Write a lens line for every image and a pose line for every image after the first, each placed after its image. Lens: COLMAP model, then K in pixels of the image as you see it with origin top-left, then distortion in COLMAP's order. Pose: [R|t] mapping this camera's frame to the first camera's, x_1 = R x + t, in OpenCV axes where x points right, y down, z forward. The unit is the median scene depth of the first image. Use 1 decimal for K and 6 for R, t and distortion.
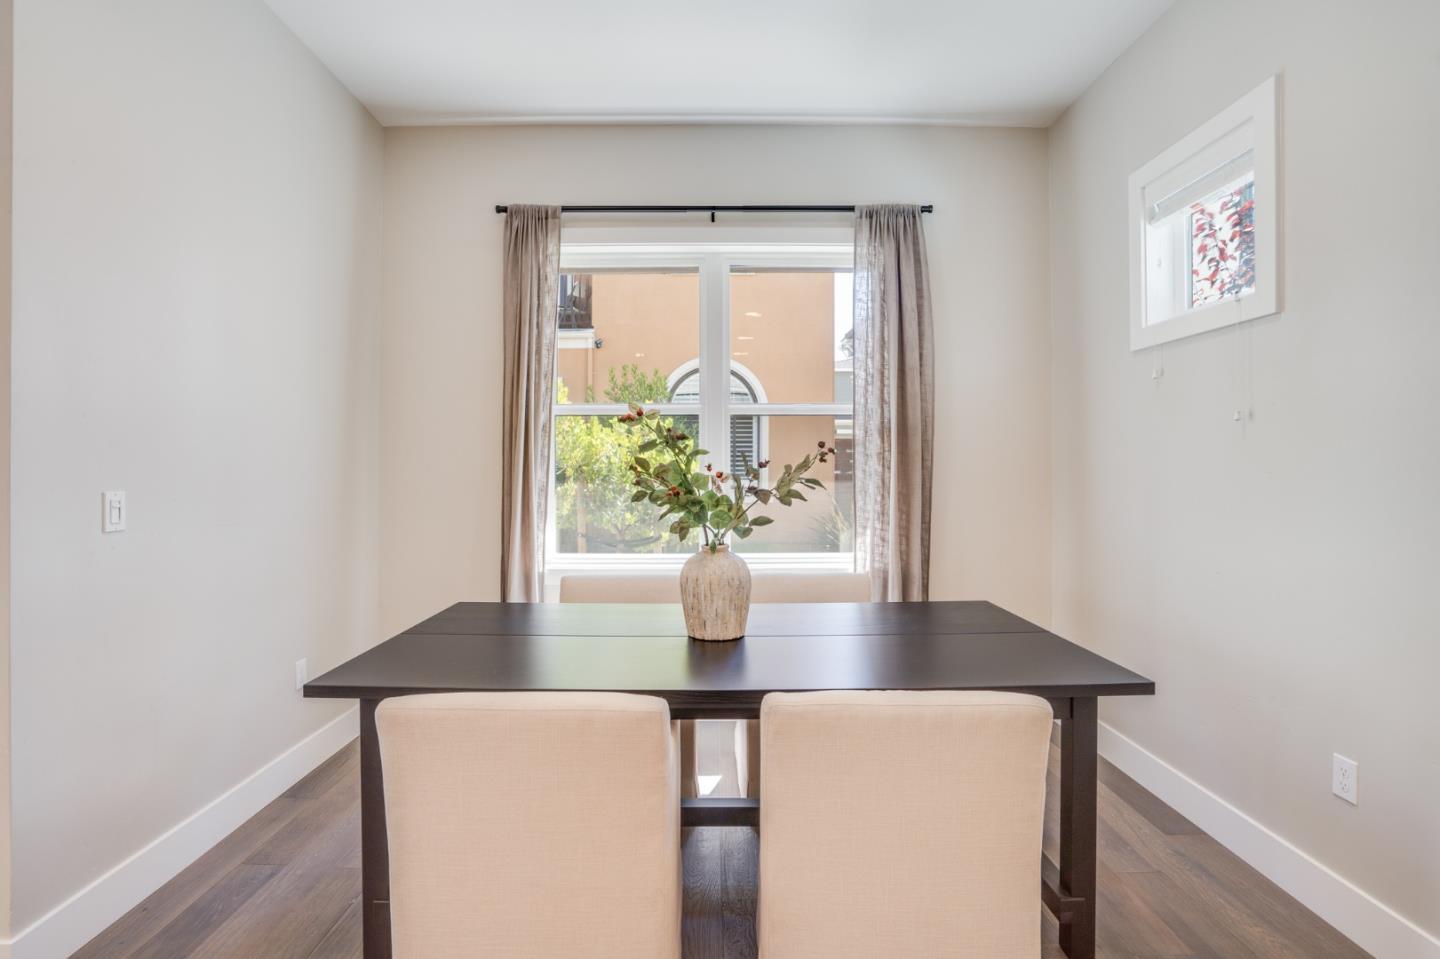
lens RADIAL K [[664.2, 0, 707.0], [0, 664.2, 475.4], [0, 0, 1]] dist [-0.011454, 0.000289]
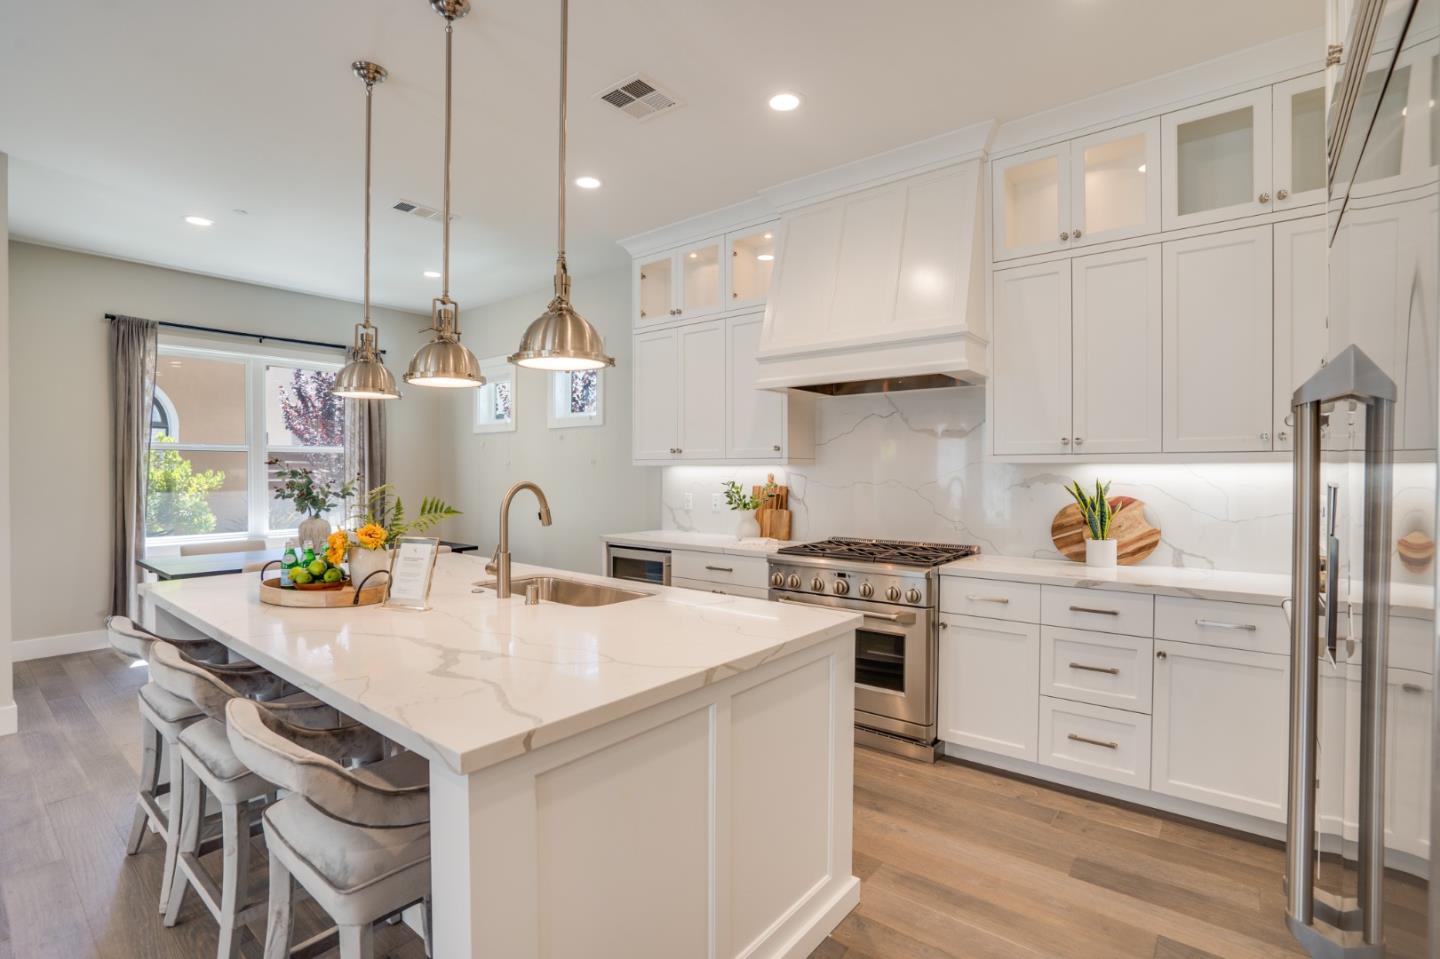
lens RADIAL K [[664.2, 0, 707.0], [0, 664.2, 475.4], [0, 0, 1]] dist [-0.011454, 0.000289]
pose [[0.630373, 0.000672, 0.776292, -0.627209], [0.004559, 0.999979, -0.004568, -0.015719], [-0.776279, 0.006419, 0.630356, -1.061680]]
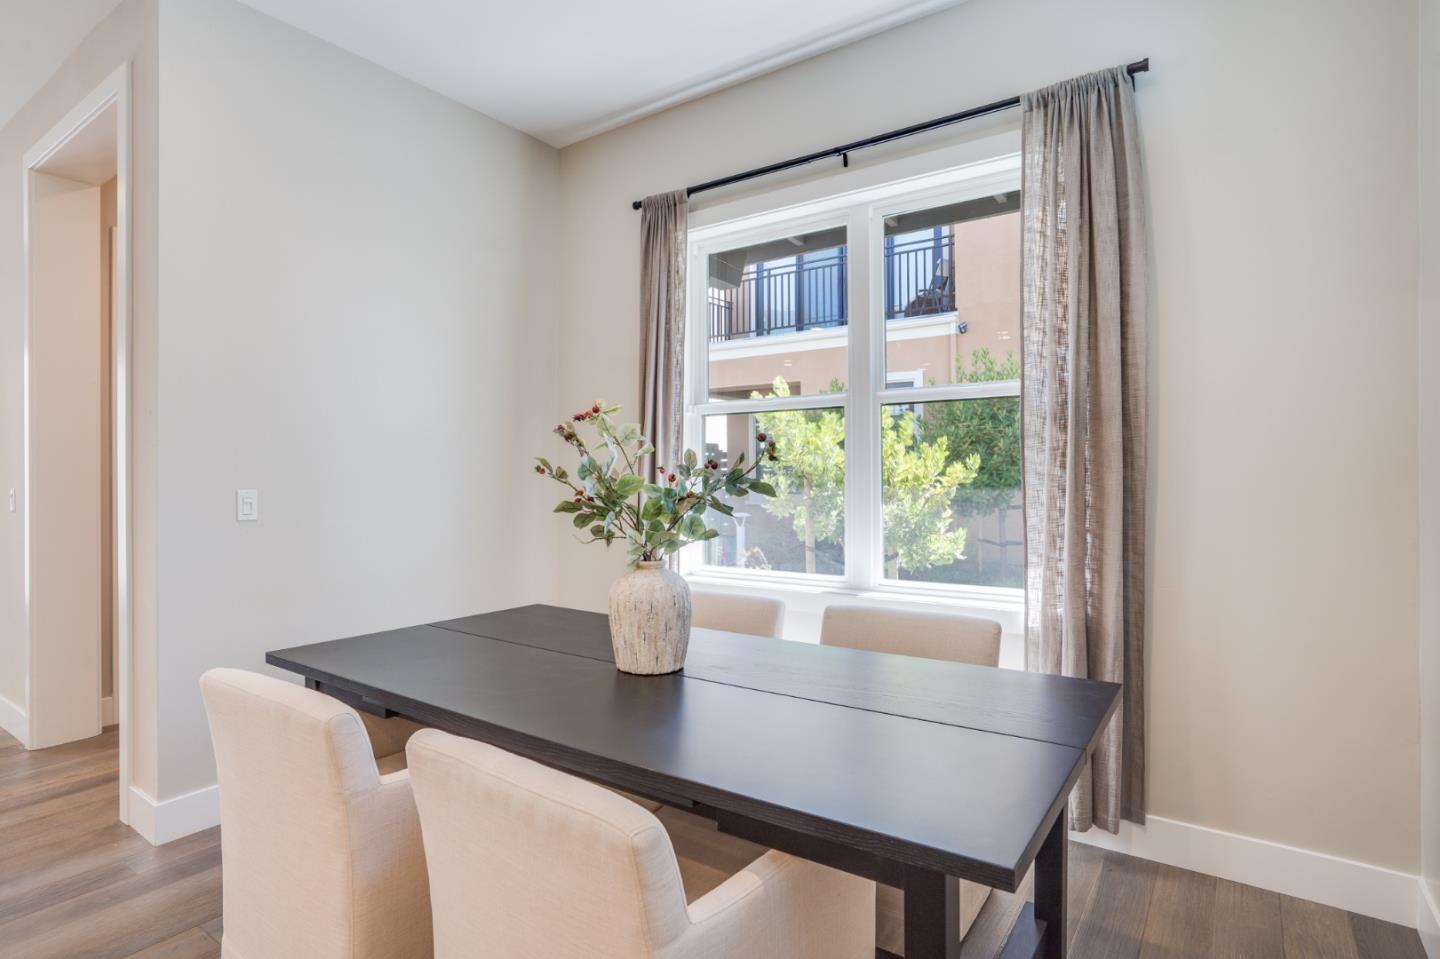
lens RADIAL K [[745.3, 0, 720.0], [0, 745.3, 479.5], [0, 0, 1]] dist [0.001129, 0.000887]
pose [[0.823687, 0.000775, -0.567044, 0.407115], [-0.005776, 0.999959, -0.007023, 0.004909], [0.567015, 0.009060, 0.823658, 0.176657]]
